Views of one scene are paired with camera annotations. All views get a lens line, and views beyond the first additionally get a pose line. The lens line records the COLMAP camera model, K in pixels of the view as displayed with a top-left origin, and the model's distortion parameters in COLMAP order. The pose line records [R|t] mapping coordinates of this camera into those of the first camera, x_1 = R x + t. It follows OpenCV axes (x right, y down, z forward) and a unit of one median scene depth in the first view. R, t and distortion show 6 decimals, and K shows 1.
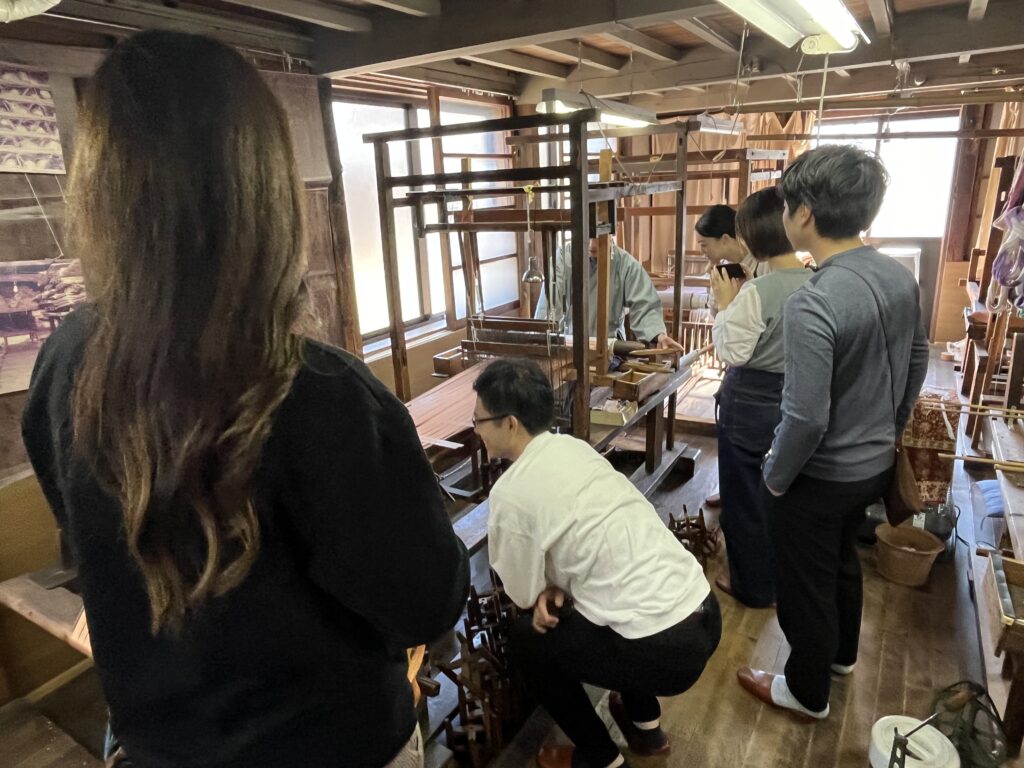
lens RADIAL K [[668.2, 0, 512.8], [0, 668.2, 375.2], [0, 0, 1]] dist [-0.000539, 0.003296]
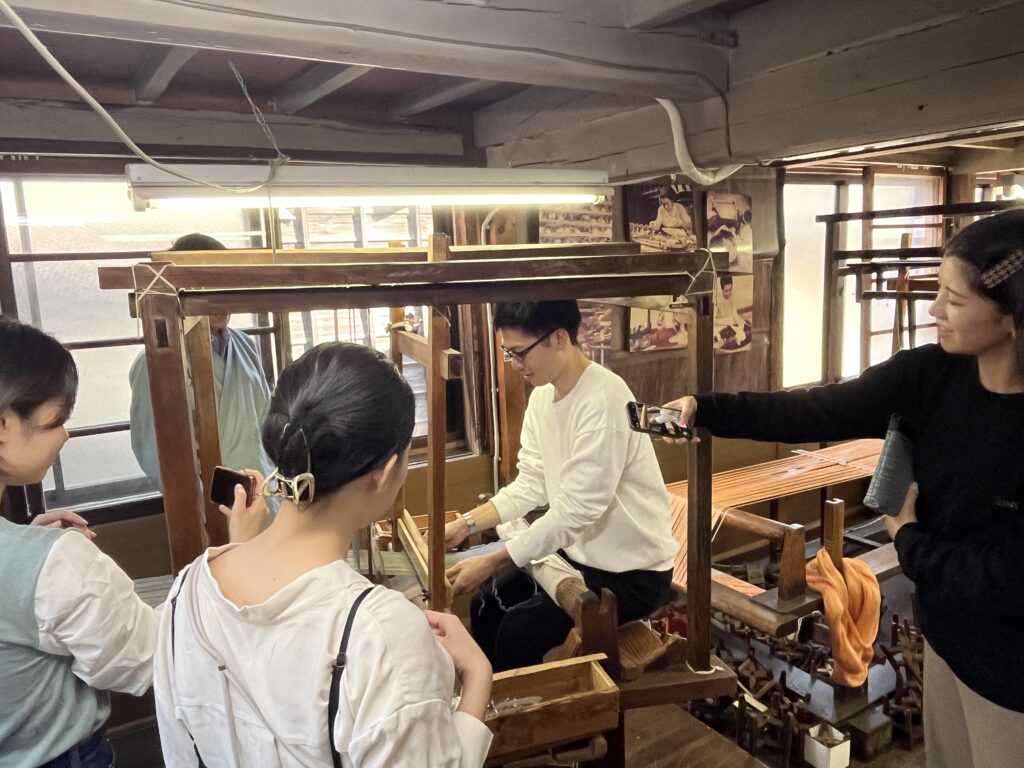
lens RADIAL K [[764.7, 0, 515.6], [0, 764.7, 374.2], [0, 0, 1]] dist [0.007496, -0.002181]
pose [[0.898412, 0.075697, -0.432580, -0.087841], [-0.121953, 0.989293, -0.080164, 0.082624], [0.421880, 0.124775, 0.898025, -0.368623]]
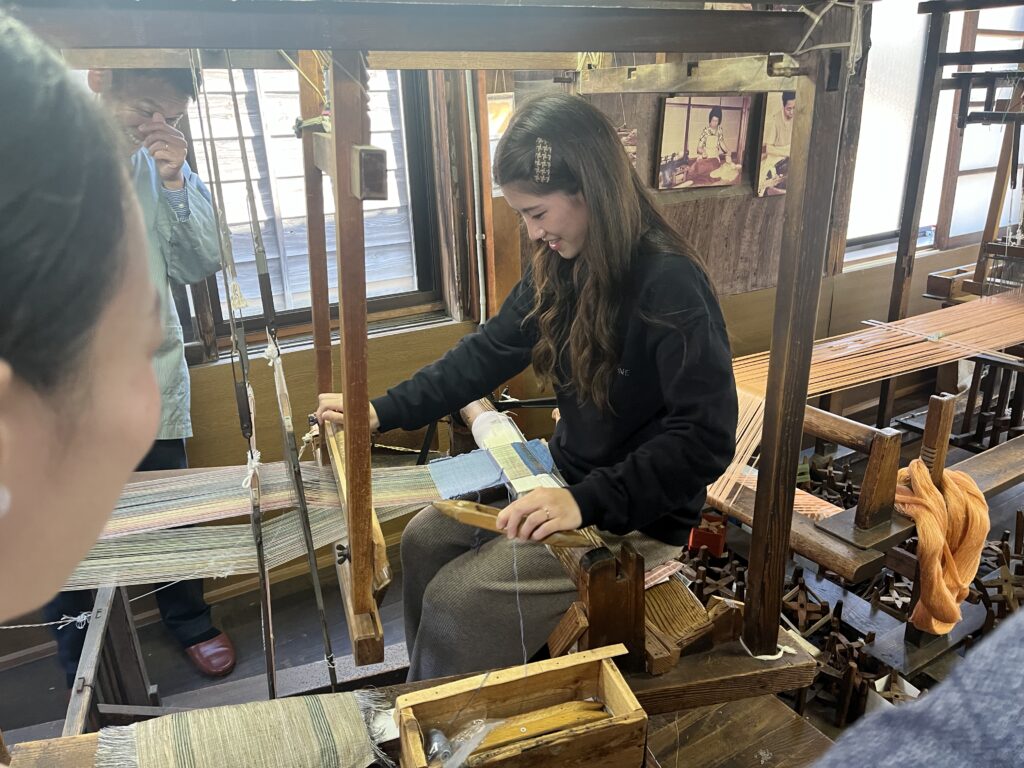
lens RADIAL K [[794.3, 0, 512.3], [0, 794.3, 388.8], [0, 0, 1]] dist [0.048689, -0.059357]
pose [[0.892966, 0.174064, -0.415108, -0.163406], [-0.136534, 0.983499, 0.118694, 0.076693], [0.428918, -0.049314, 0.901996, -0.178980]]
